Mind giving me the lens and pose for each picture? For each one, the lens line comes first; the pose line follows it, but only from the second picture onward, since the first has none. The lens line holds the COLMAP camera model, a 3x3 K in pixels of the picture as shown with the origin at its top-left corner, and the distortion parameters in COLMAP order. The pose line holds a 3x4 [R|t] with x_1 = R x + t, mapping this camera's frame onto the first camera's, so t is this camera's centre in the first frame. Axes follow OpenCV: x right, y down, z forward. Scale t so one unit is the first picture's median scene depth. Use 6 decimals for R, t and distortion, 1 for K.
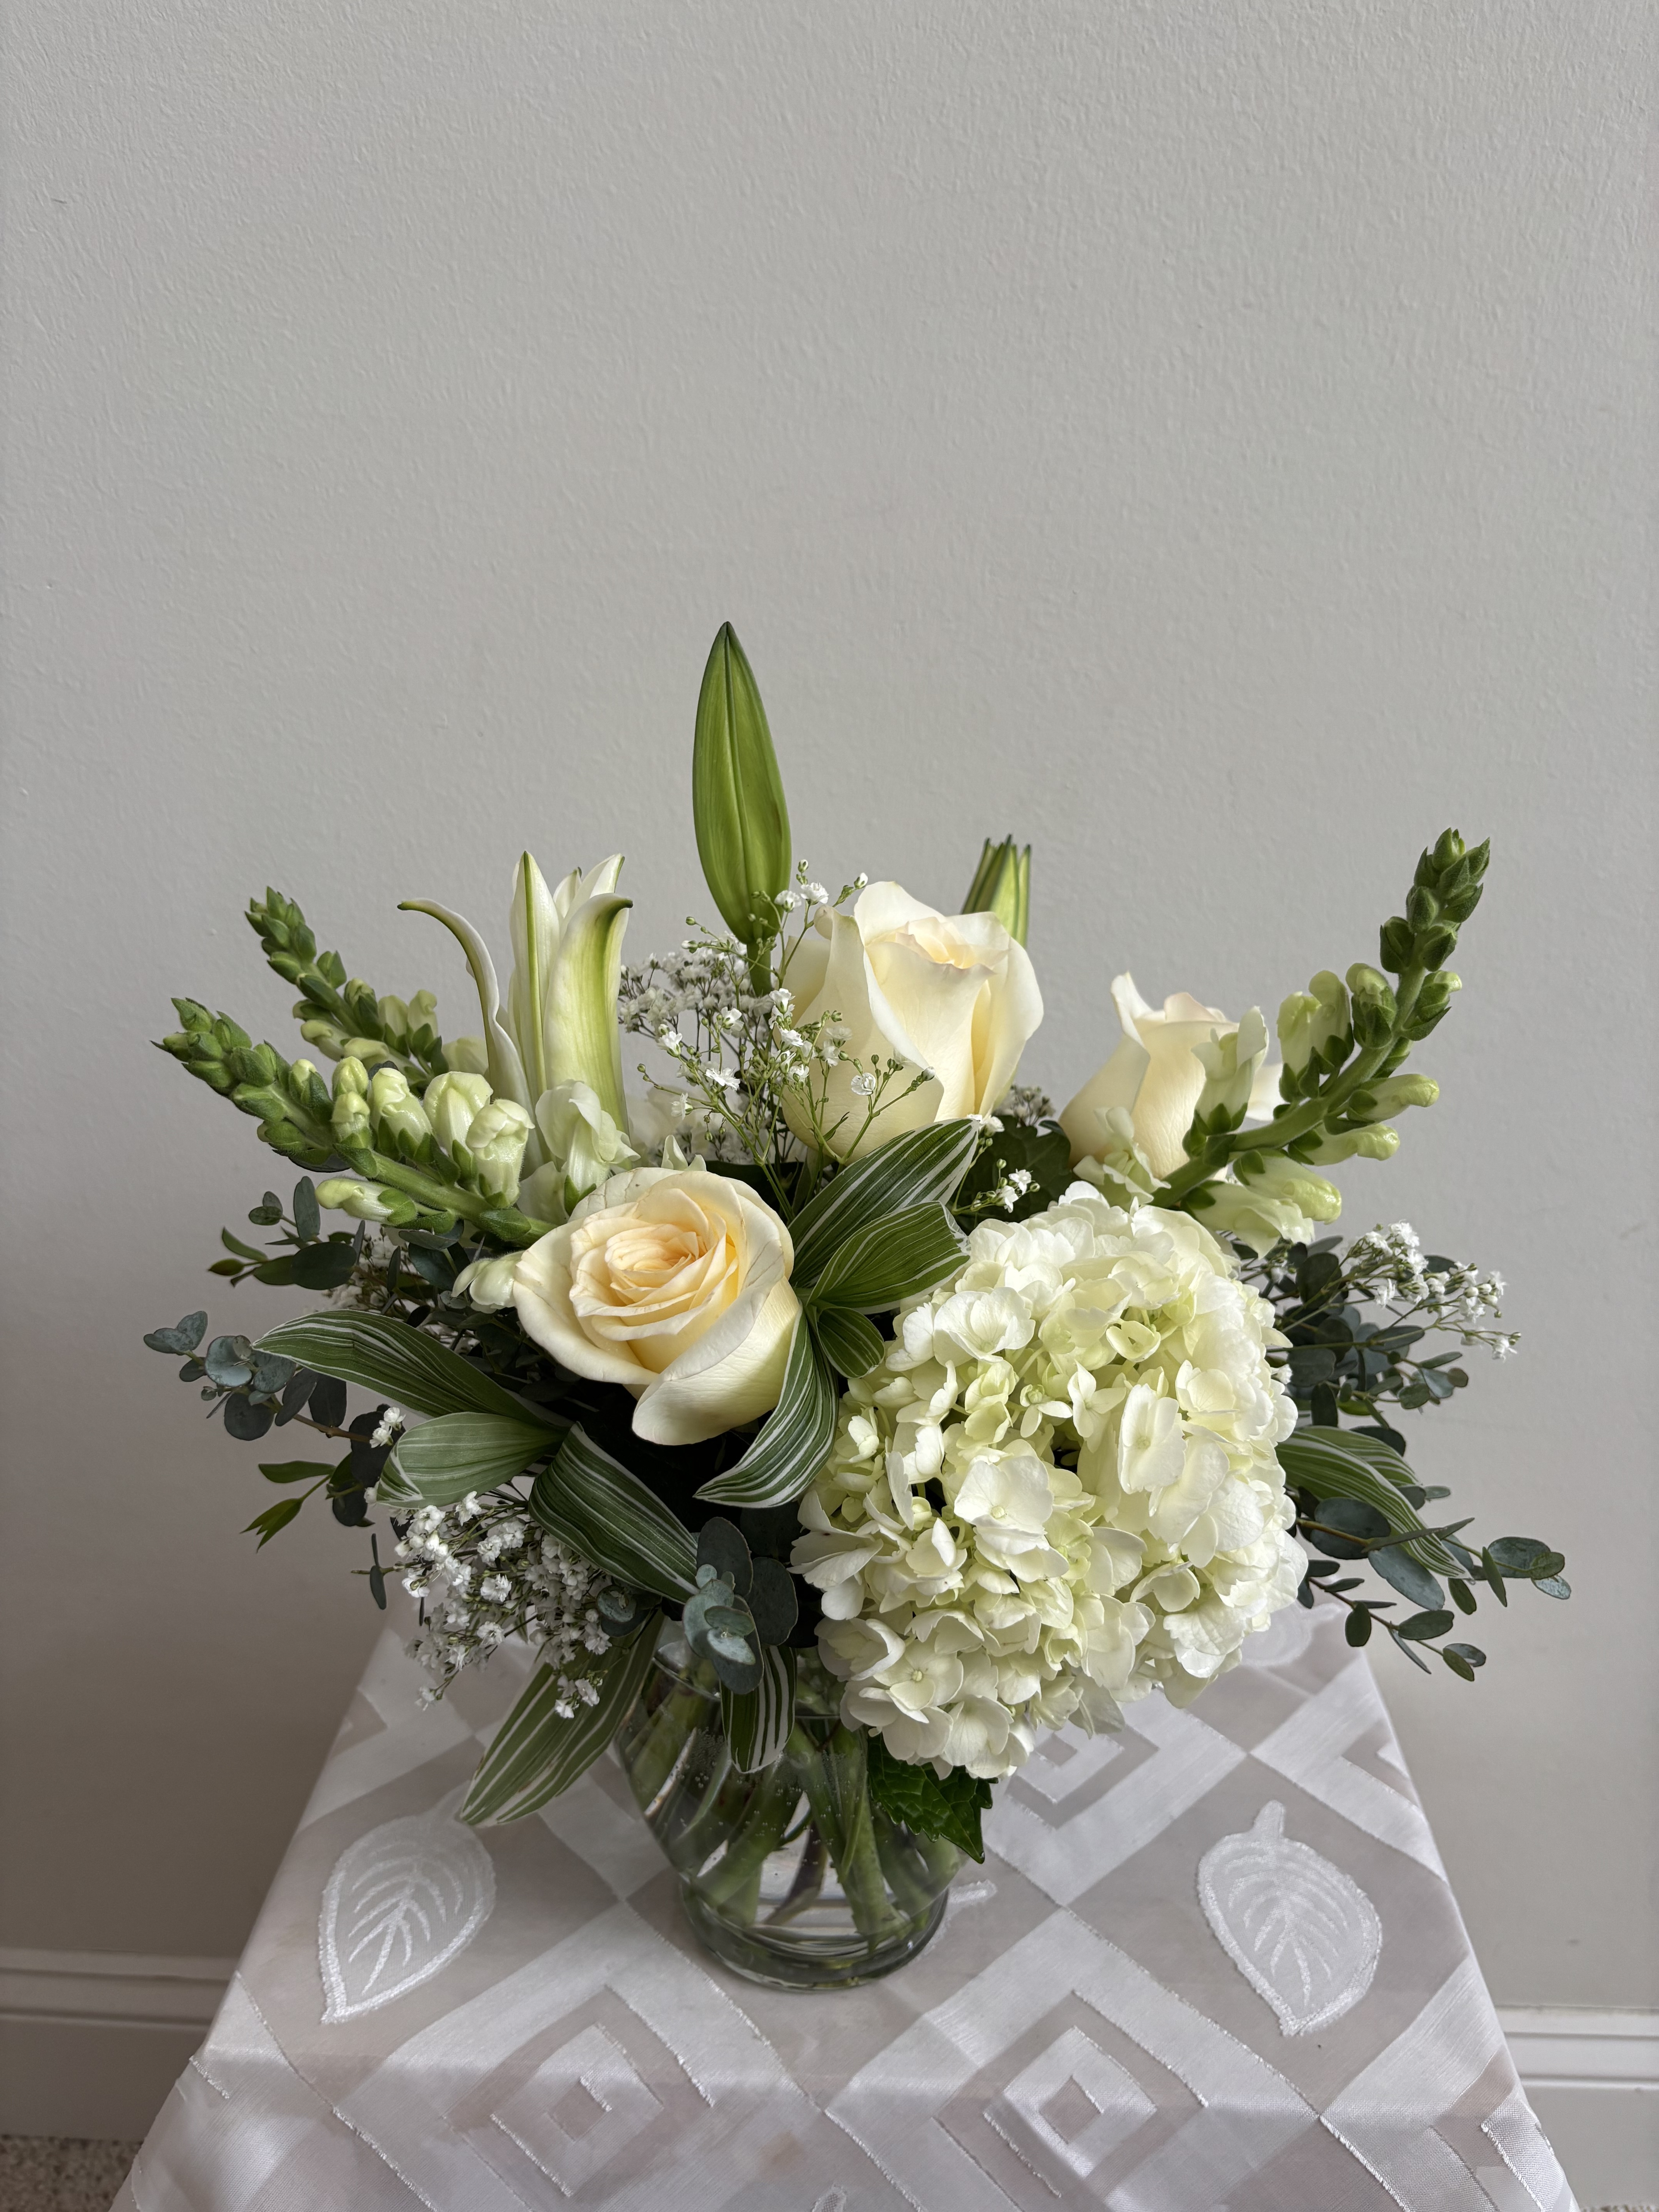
lens RADIAL K [[1700.4, 0, 828.0], [0, 1700.4, 1104.0], [0, 0, 1]] dist [0.014017, -0.038515]
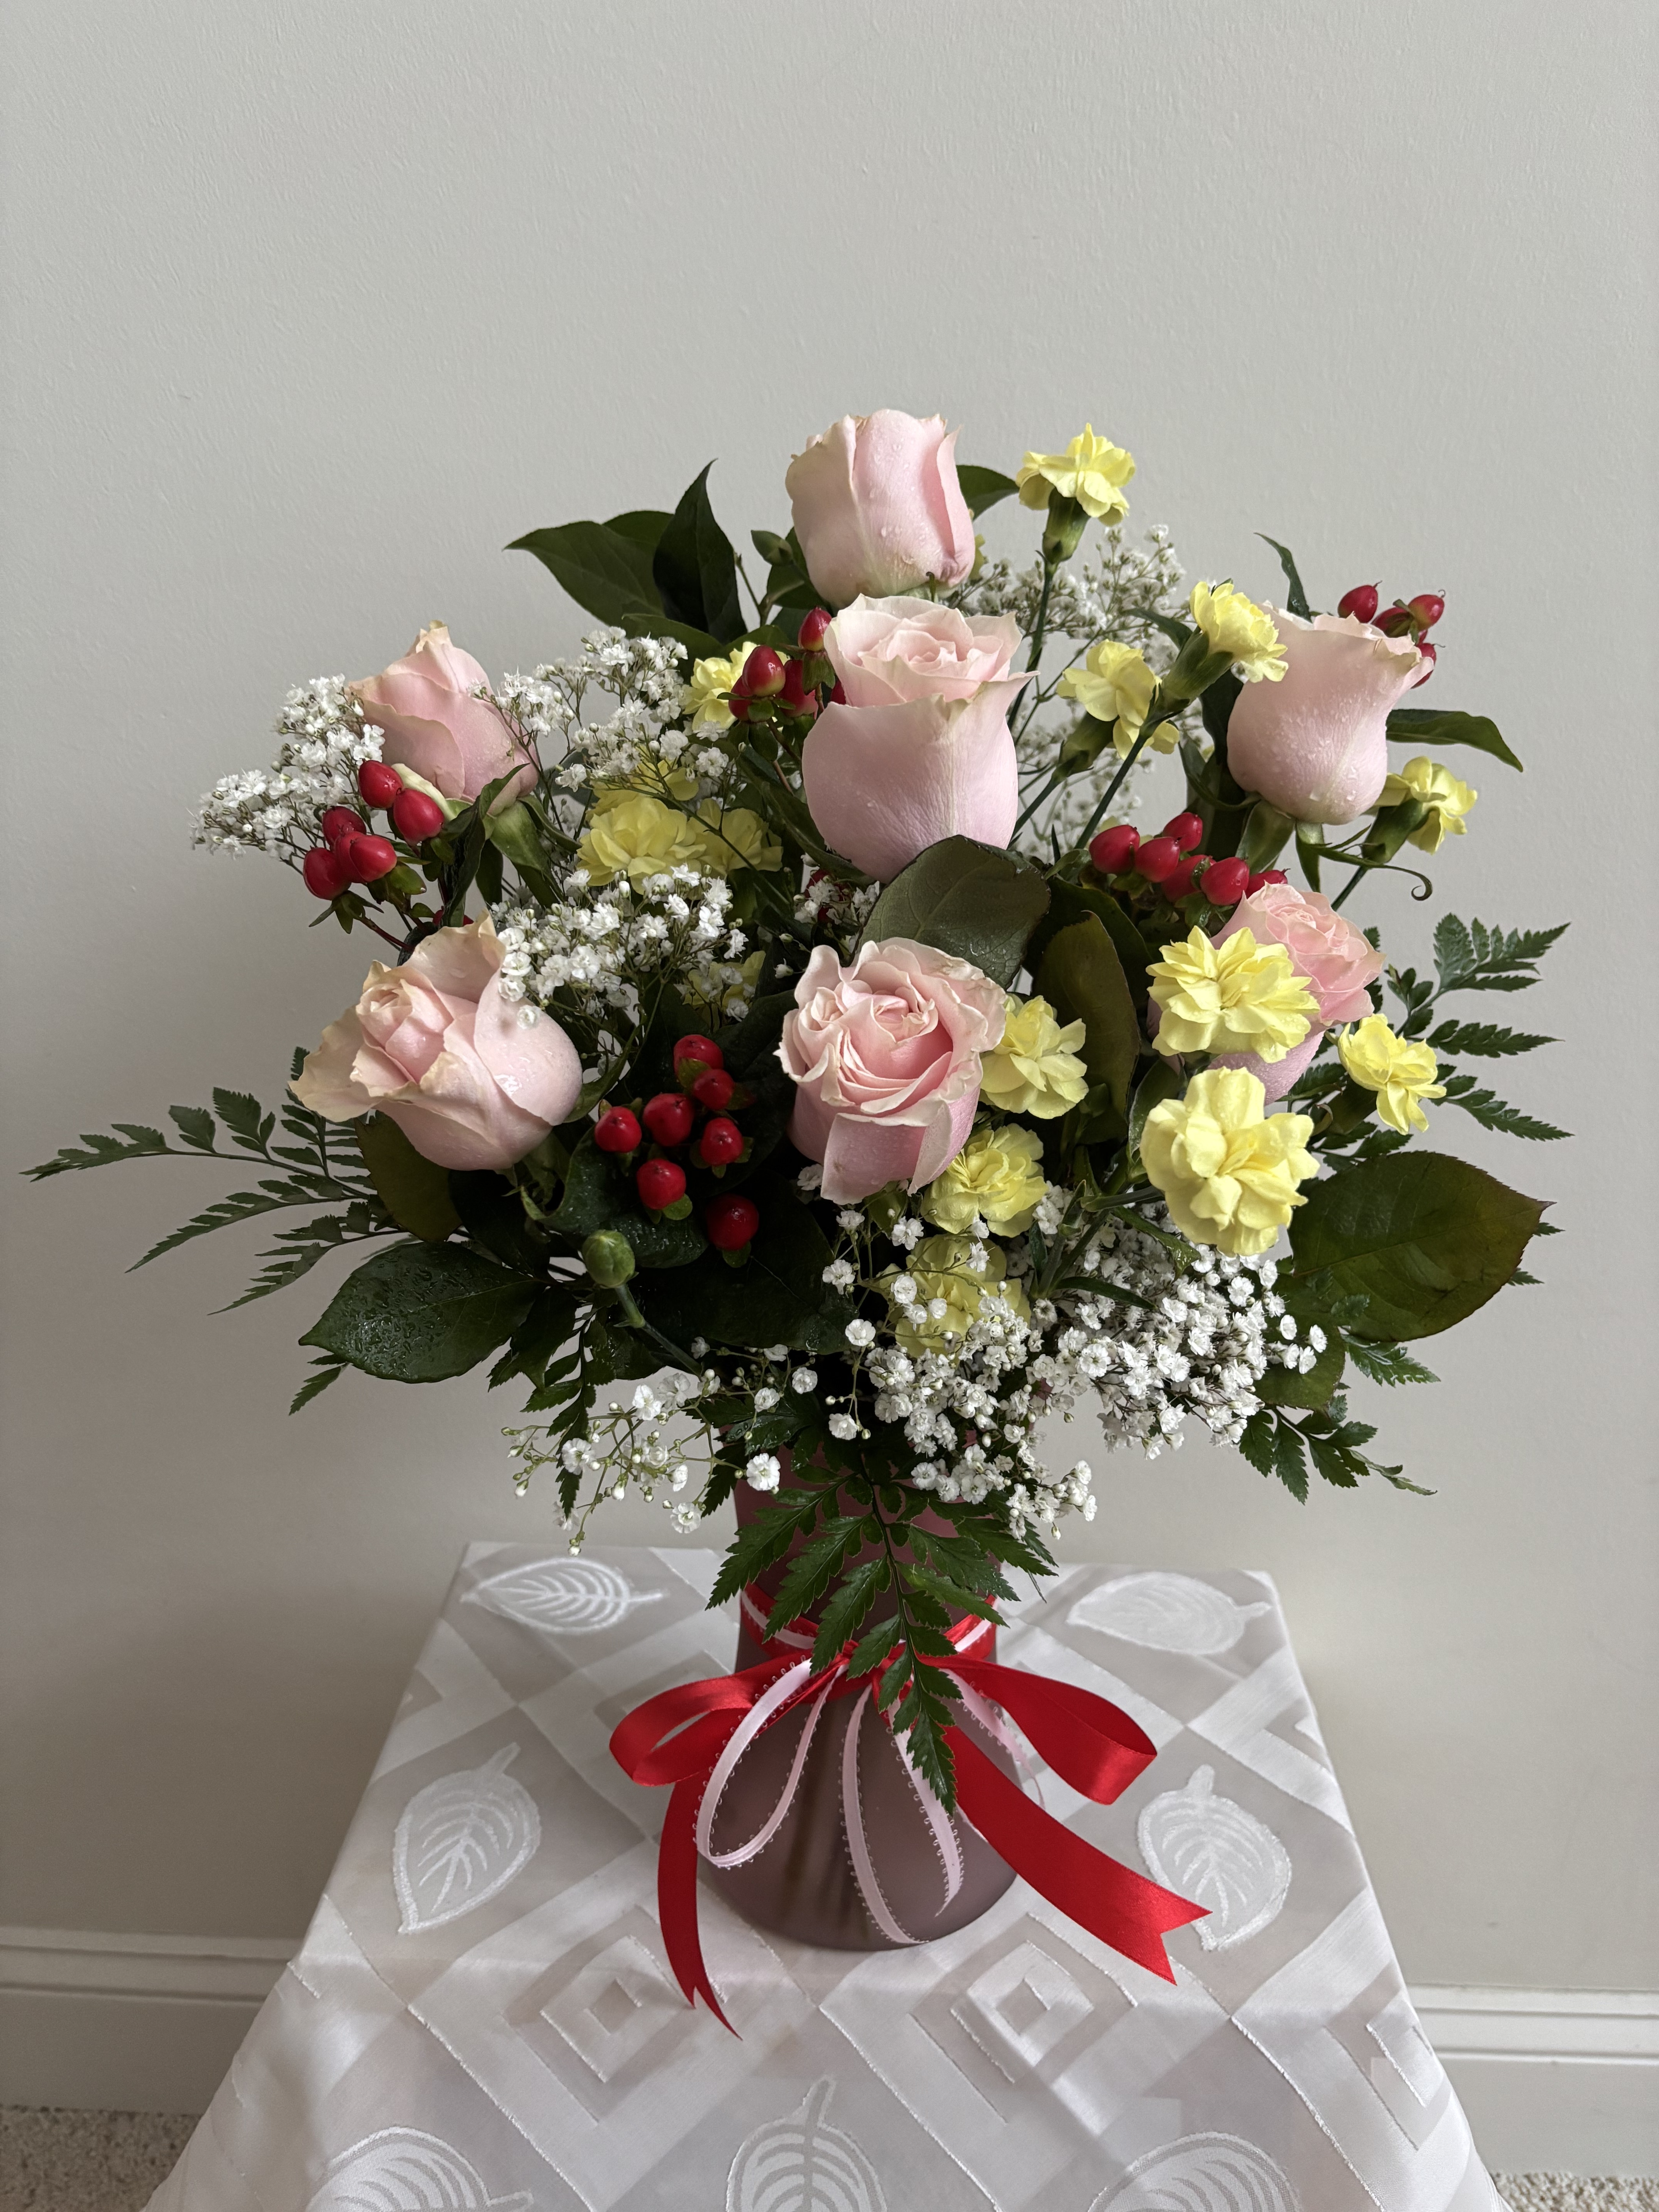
lens RADIAL K [[1700.4, 0, 831.5], [0, 1700.4, 1098.6], [0, 0, 1]] dist [0.014017, -0.038515]
pose [[0.999955, 0.007815, 0.005433, -0.004010], [-0.007635, 0.999448, -0.032318, -0.007714], [-0.005682, 0.032275, 0.999463, -0.180217]]
